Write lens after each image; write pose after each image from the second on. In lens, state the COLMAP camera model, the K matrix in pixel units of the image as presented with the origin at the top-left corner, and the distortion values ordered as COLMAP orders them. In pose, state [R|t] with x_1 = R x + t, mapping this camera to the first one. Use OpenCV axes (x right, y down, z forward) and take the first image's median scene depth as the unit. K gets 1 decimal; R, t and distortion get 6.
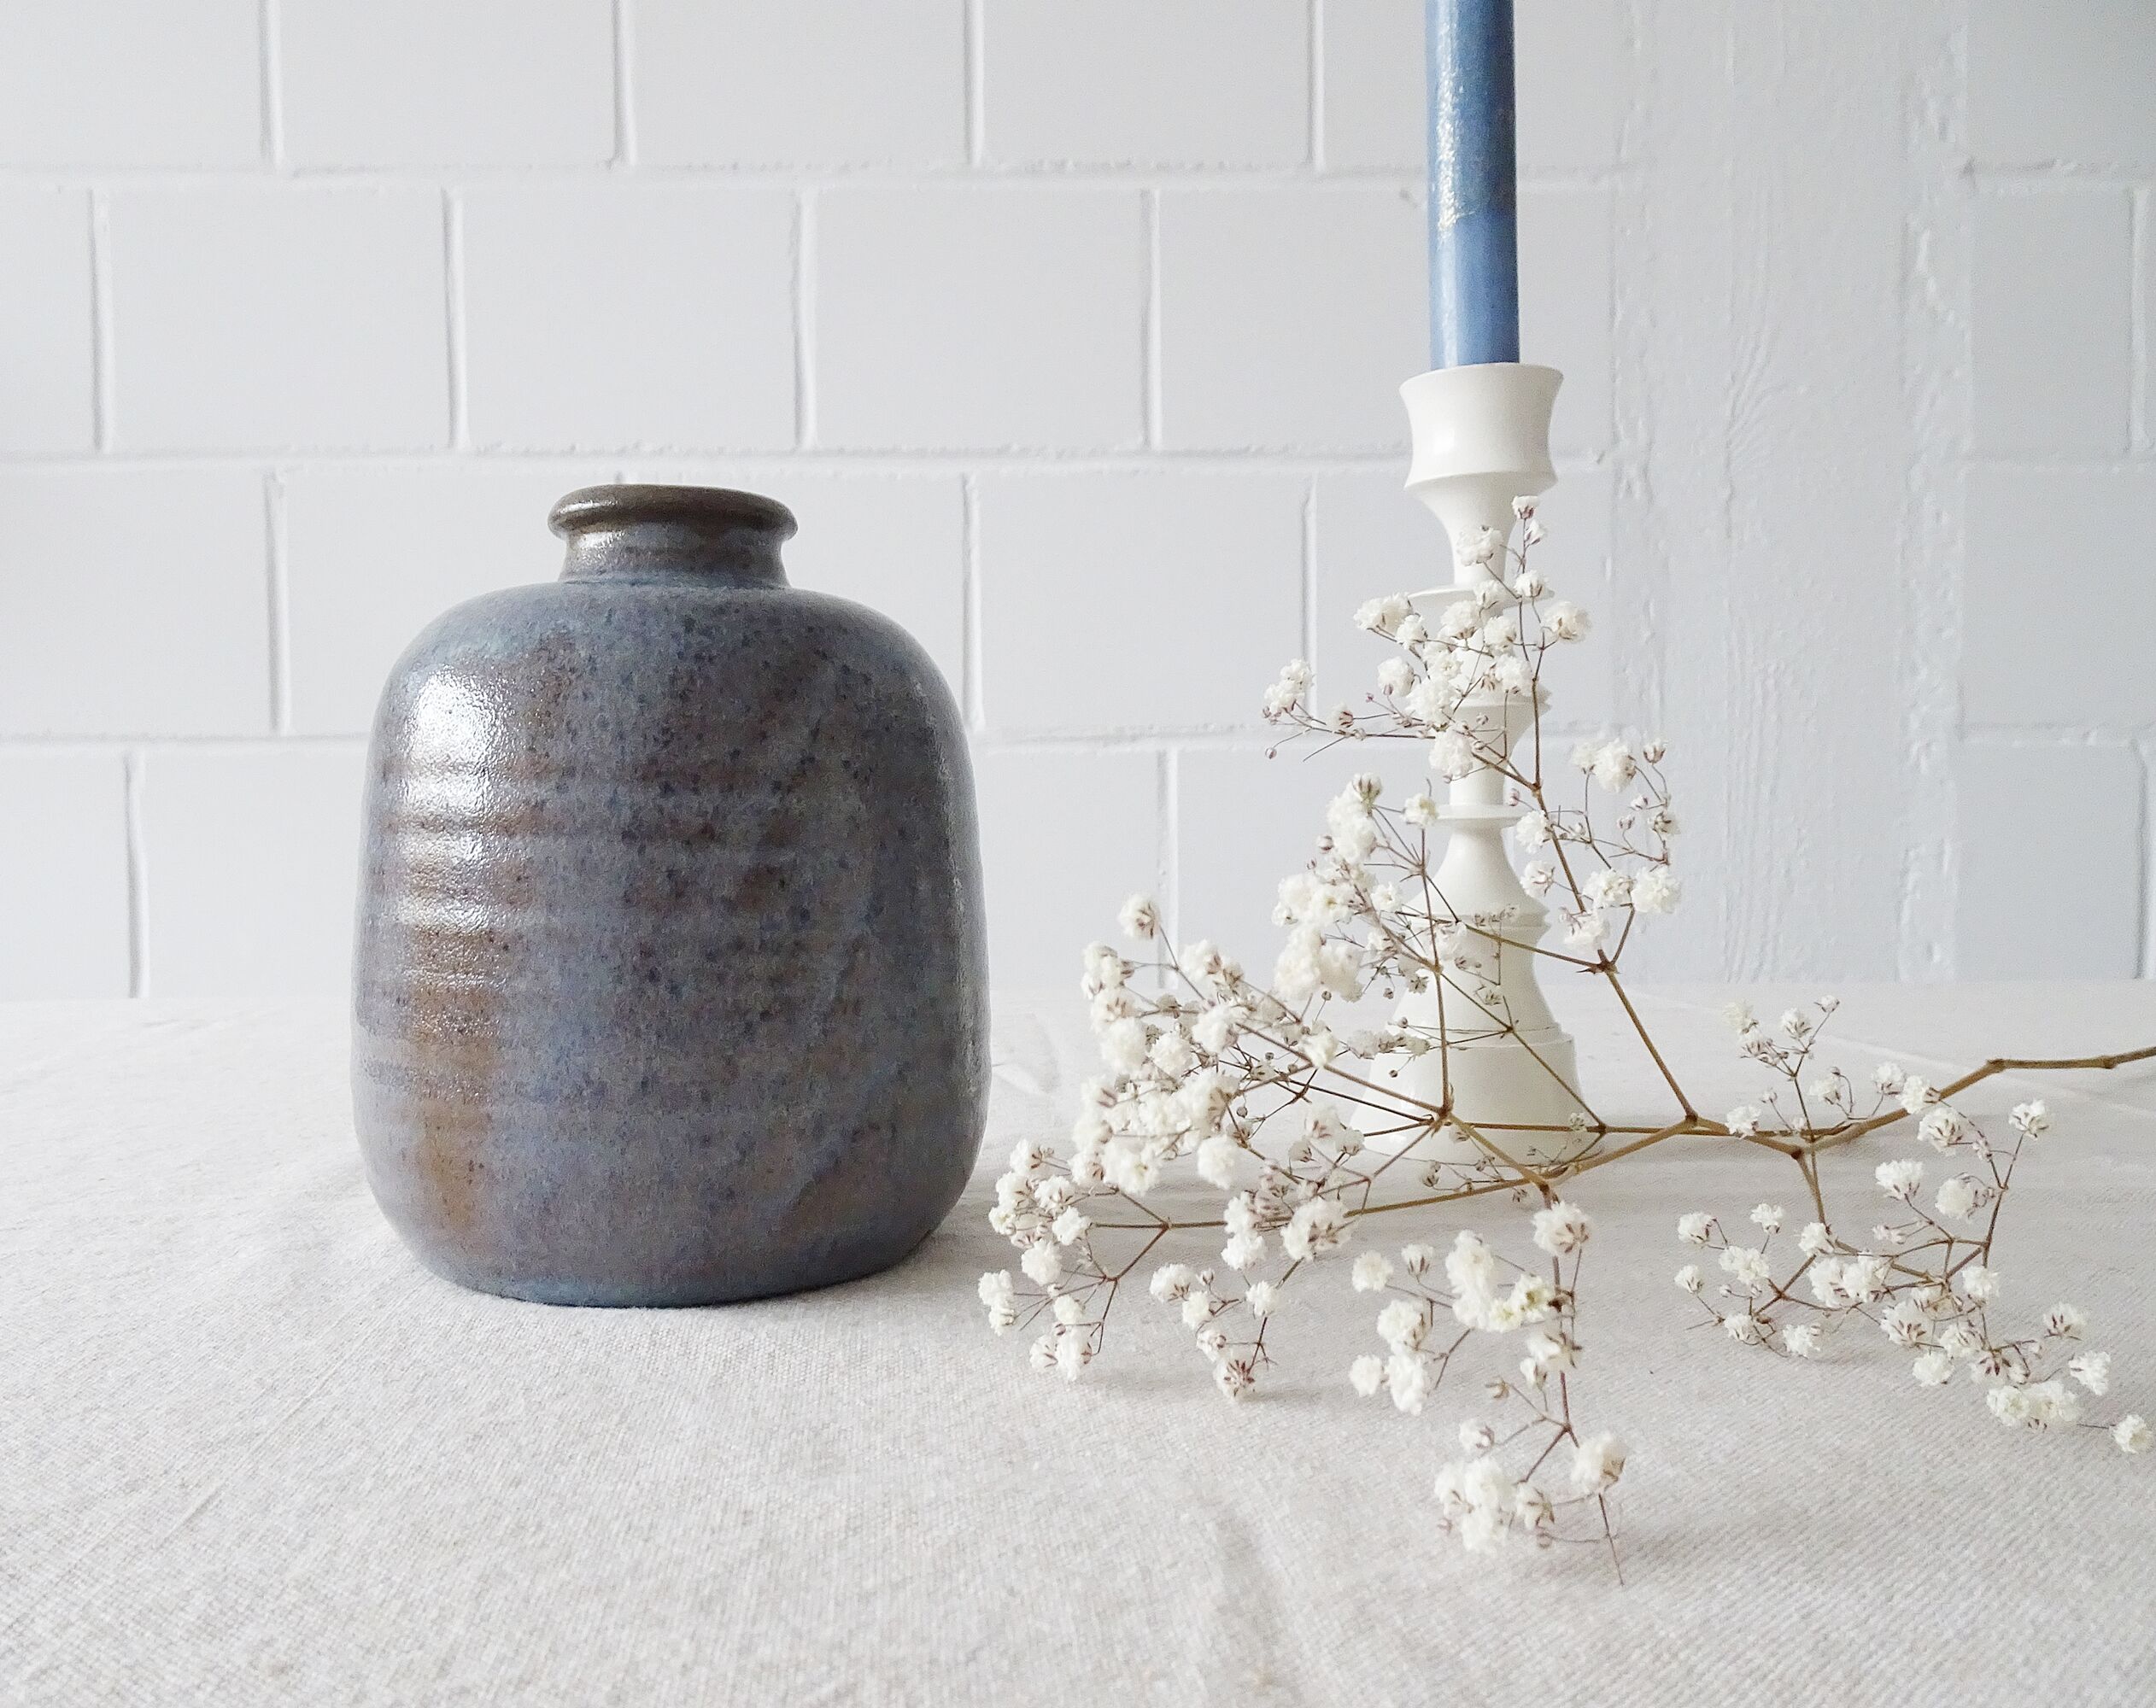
lens RADIAL K [[1560.1, 0, 1061.2], [0, 1560.1, 859.6], [0, 0, 1]] dist [0.000630, 0.009759]
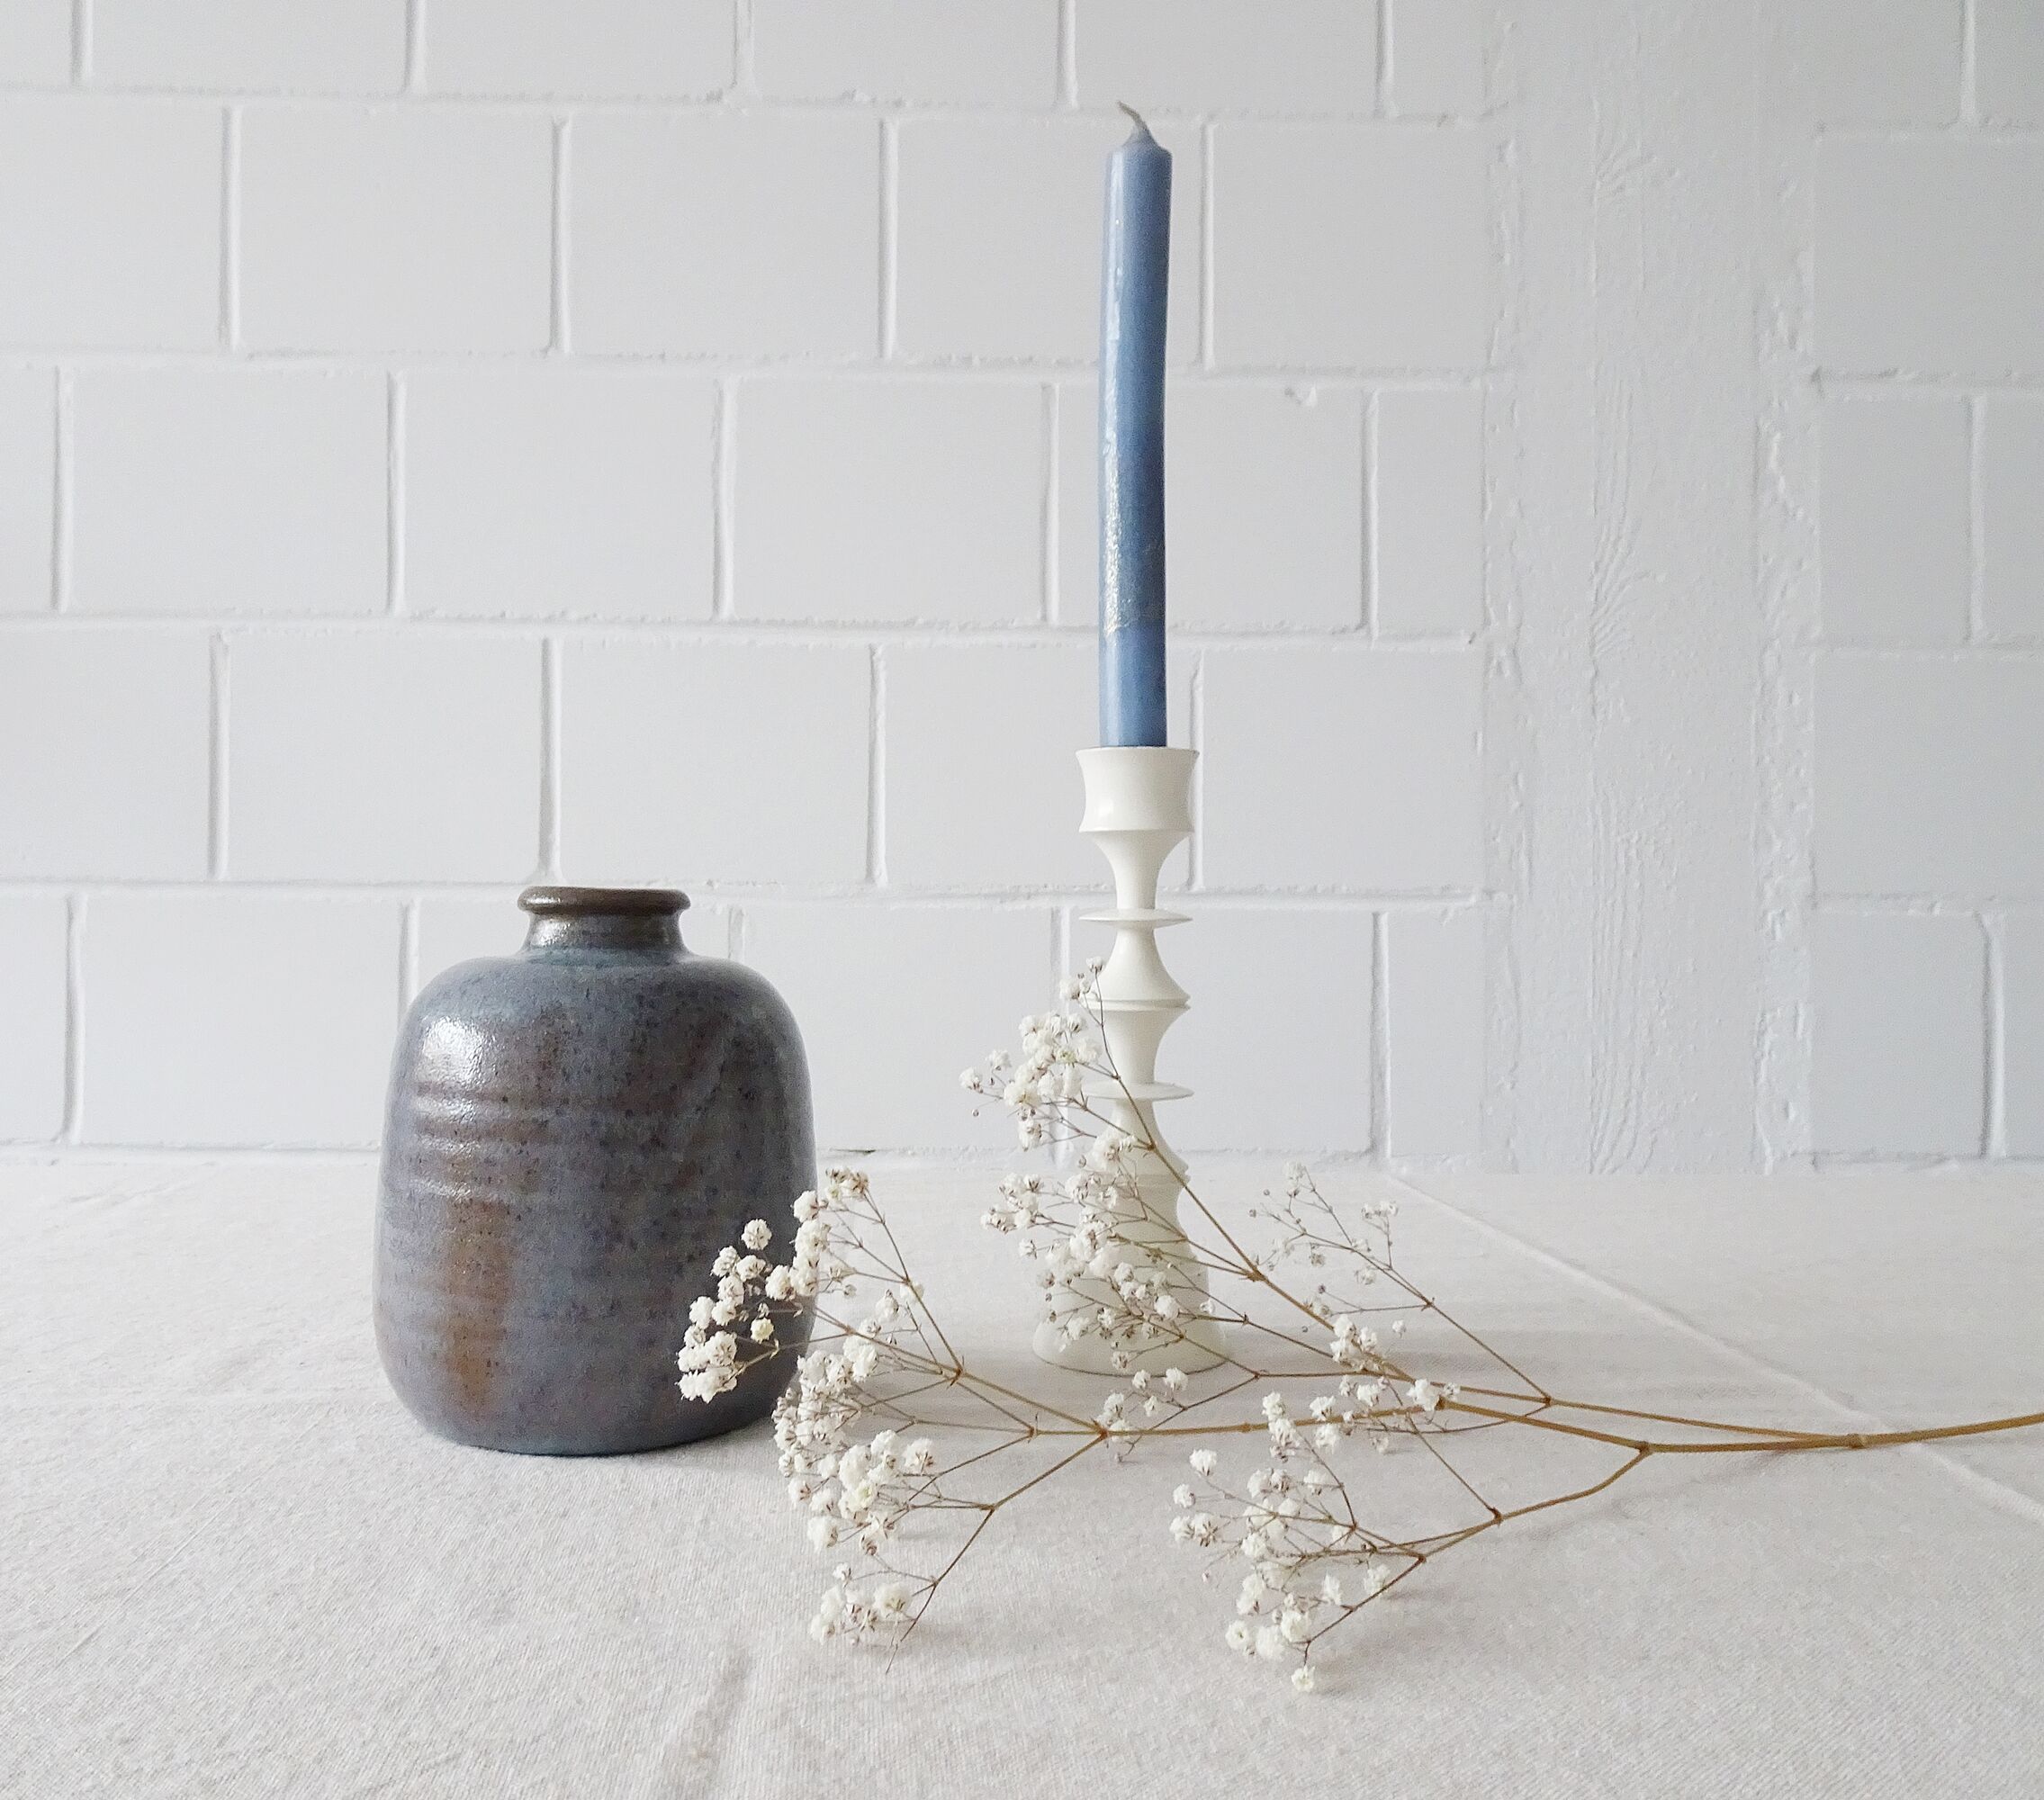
lens RADIAL K [[1593.6, 0, 1031.0], [0, 1593.6, 897.4], [0, 0, 1]] dist [0.004019, 0.003051]
pose [[0.999878, 0.015321, 0.002985, 0.045961], [-0.015187, 0.999060, -0.040597, -0.033779], [-0.003604, 0.040547, 0.999171, -0.076607]]
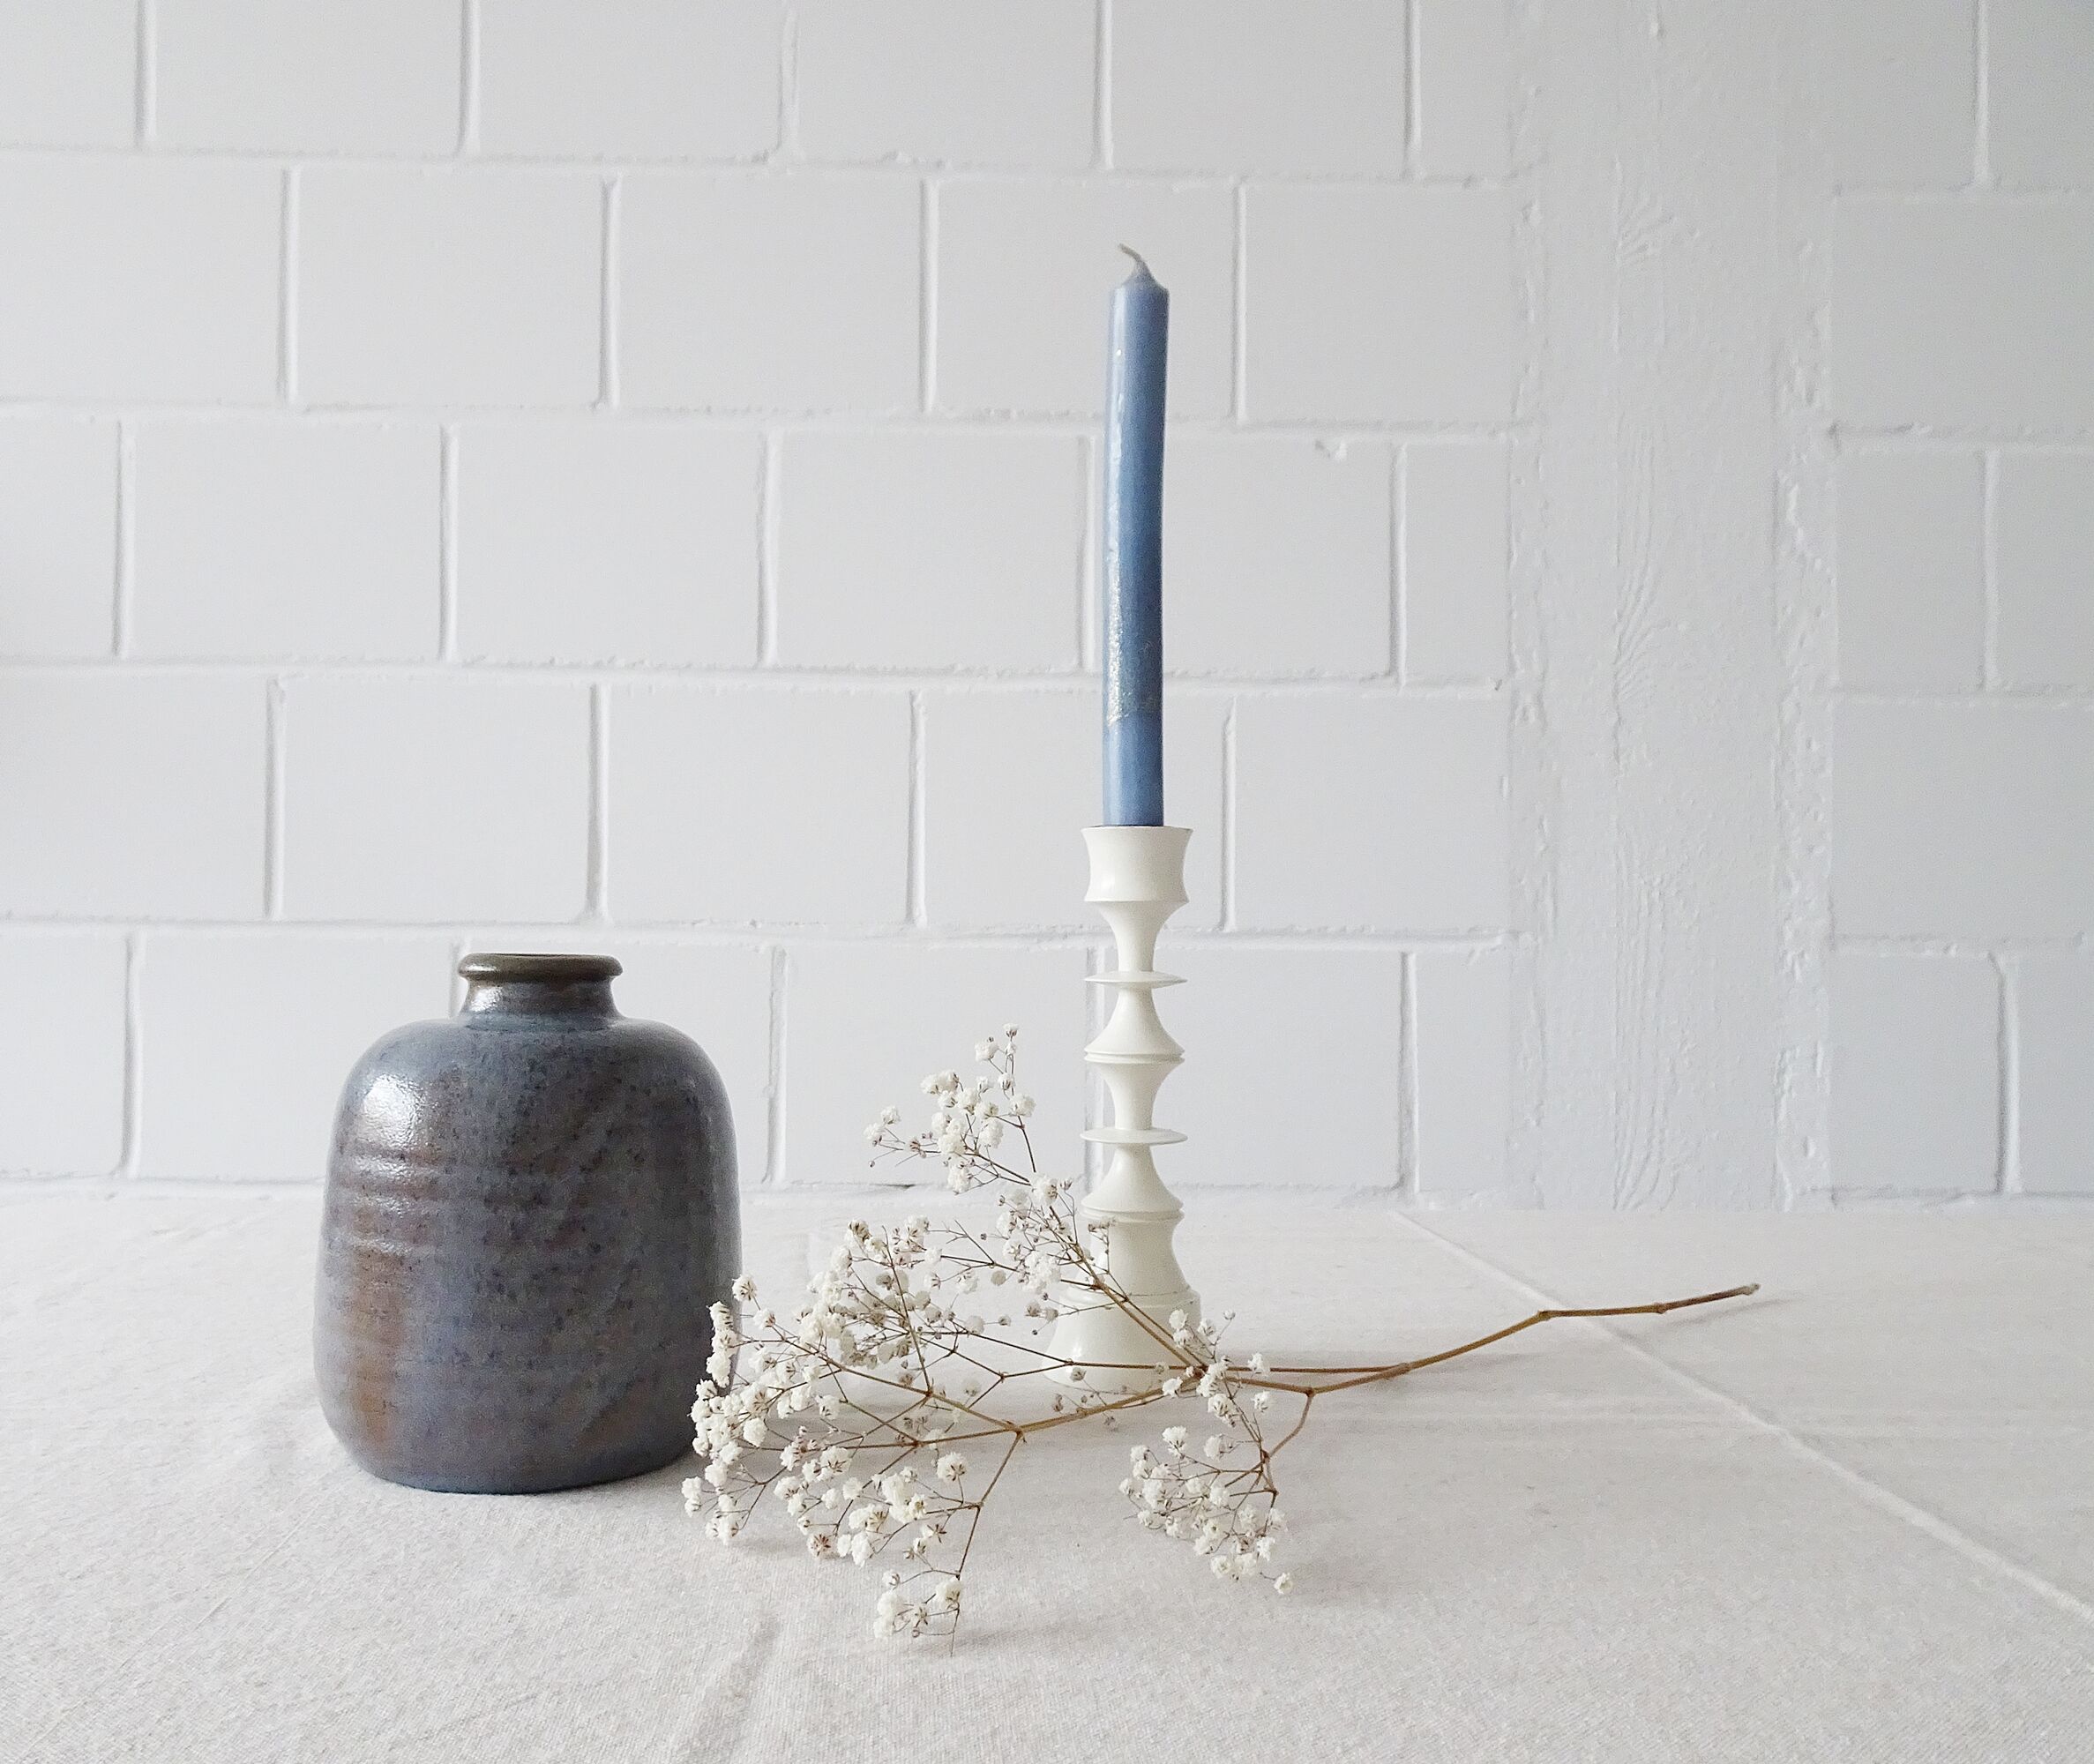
lens RADIAL K [[1612.4, 0, 1079.3], [0, 1612.4, 913.8], [0, 0, 1]] dist [0.000160, 0.008155]
pose [[0.999859, 0.016584, 0.002522, 0.054731], [-0.016442, 0.998683, -0.048590, -0.040094], [-0.003325, 0.048541, 0.998816, -0.115583]]
